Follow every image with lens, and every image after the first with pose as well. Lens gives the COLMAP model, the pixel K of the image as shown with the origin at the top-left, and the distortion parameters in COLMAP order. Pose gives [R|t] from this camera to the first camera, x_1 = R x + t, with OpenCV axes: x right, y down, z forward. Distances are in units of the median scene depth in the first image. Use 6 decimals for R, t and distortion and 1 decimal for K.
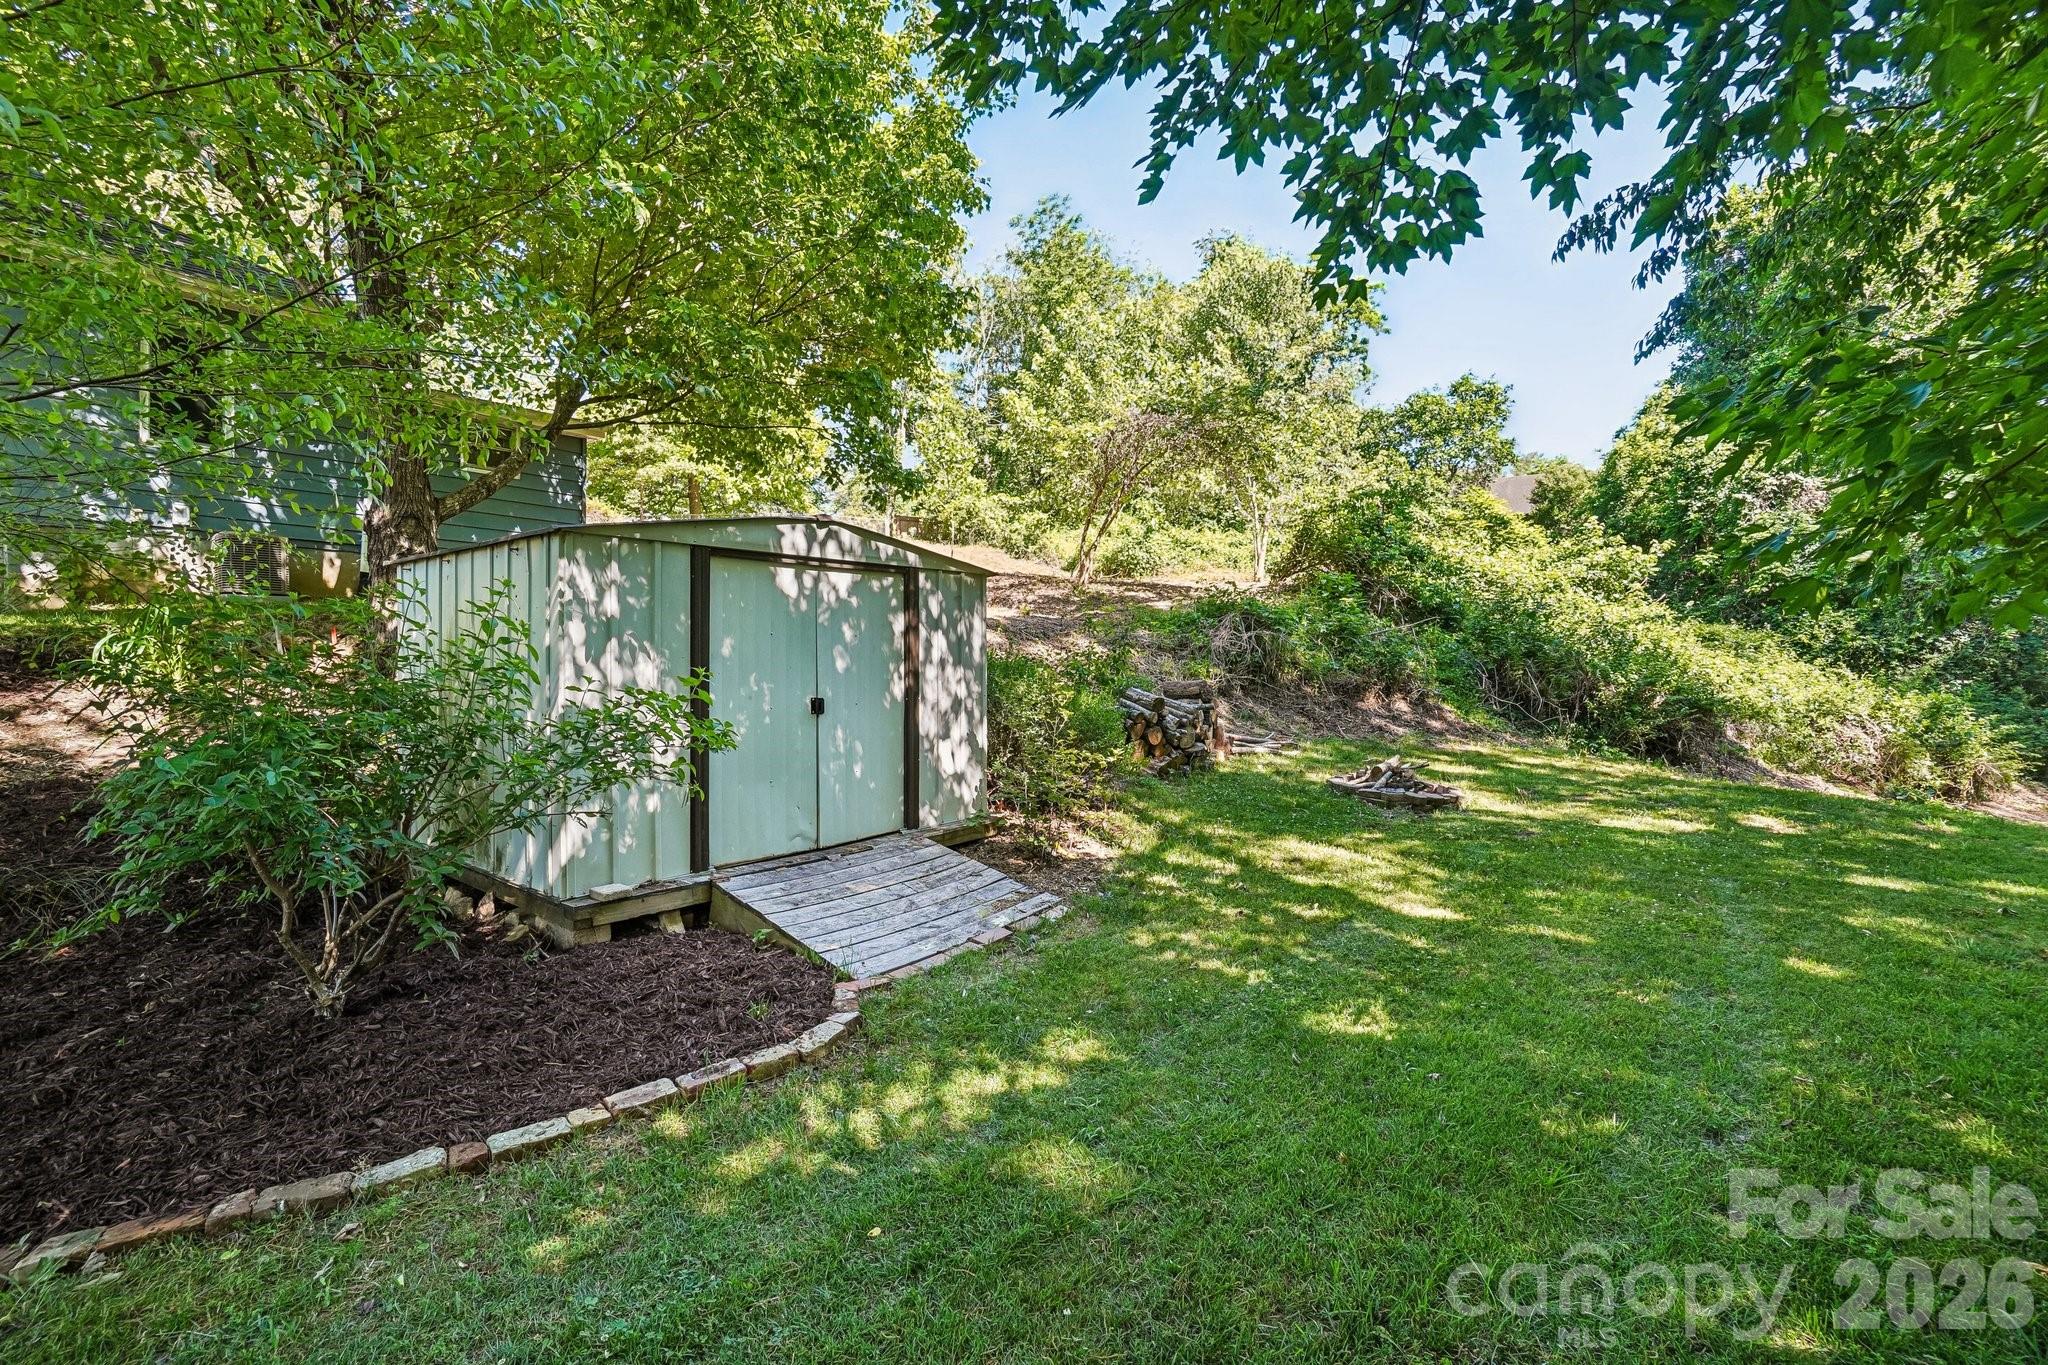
lens RADIAL K [[907.6, 0, 1016.8], [0, 907.6, 667.2], [0, 0, 1]] dist [-0.060140, 0.024714]
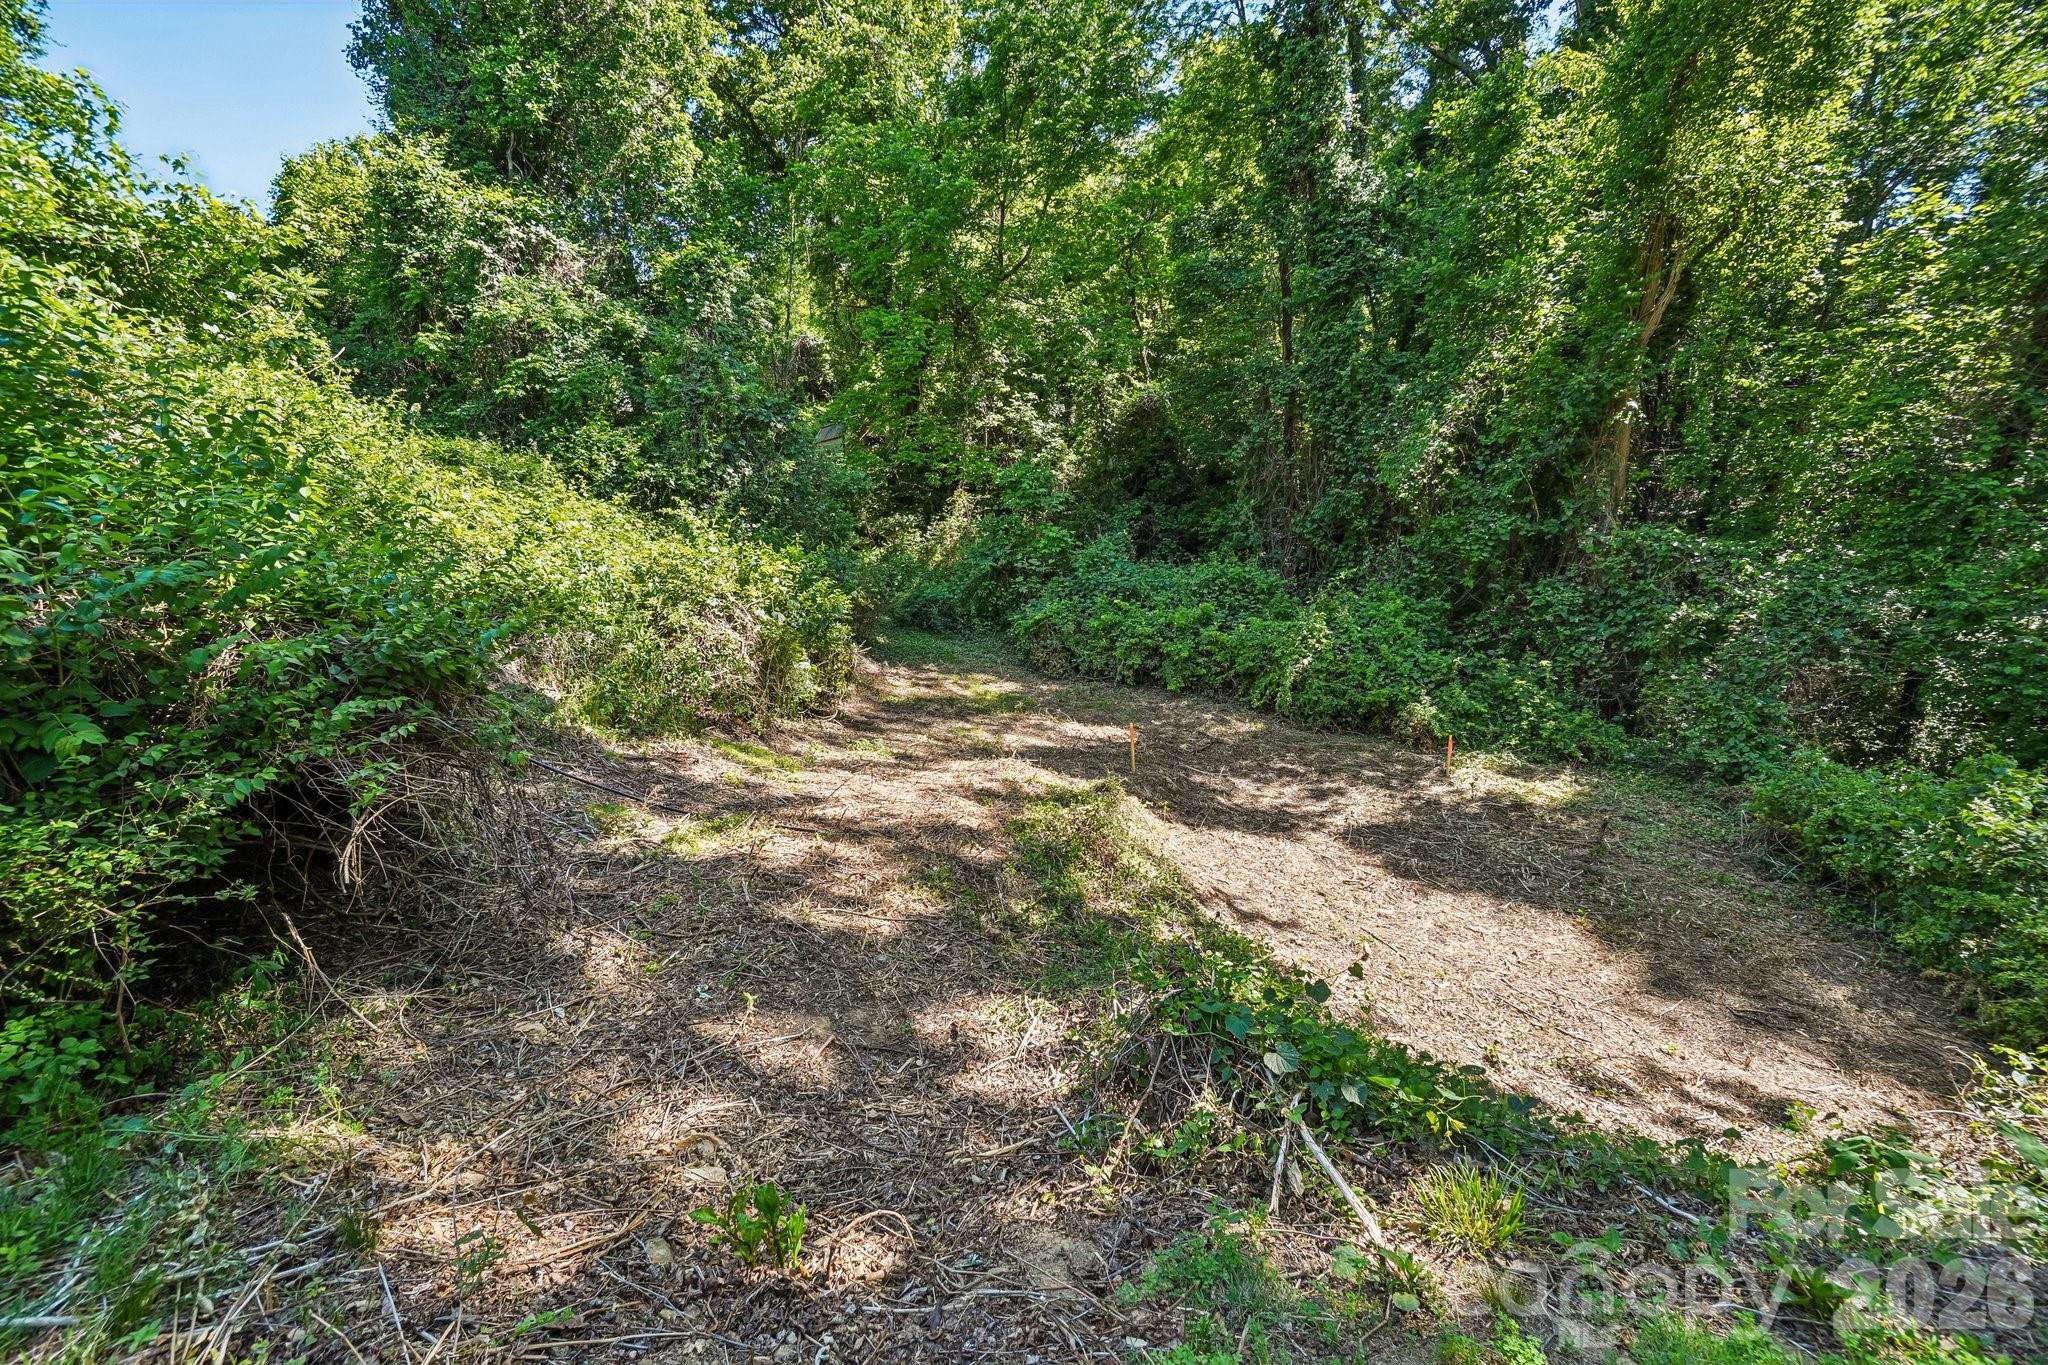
lens RADIAL K [[907.6, 0, 1016.8], [0, 907.6, 667.2], [0, 0, 1]] dist [-0.060140, 0.024714]
pose [[0.343434, -0.163143, 0.924899, 0.340320], [0.003982, 0.985041, 0.172273, 0.002421], [-0.939168, -0.055481, 0.338946, 0.430609]]
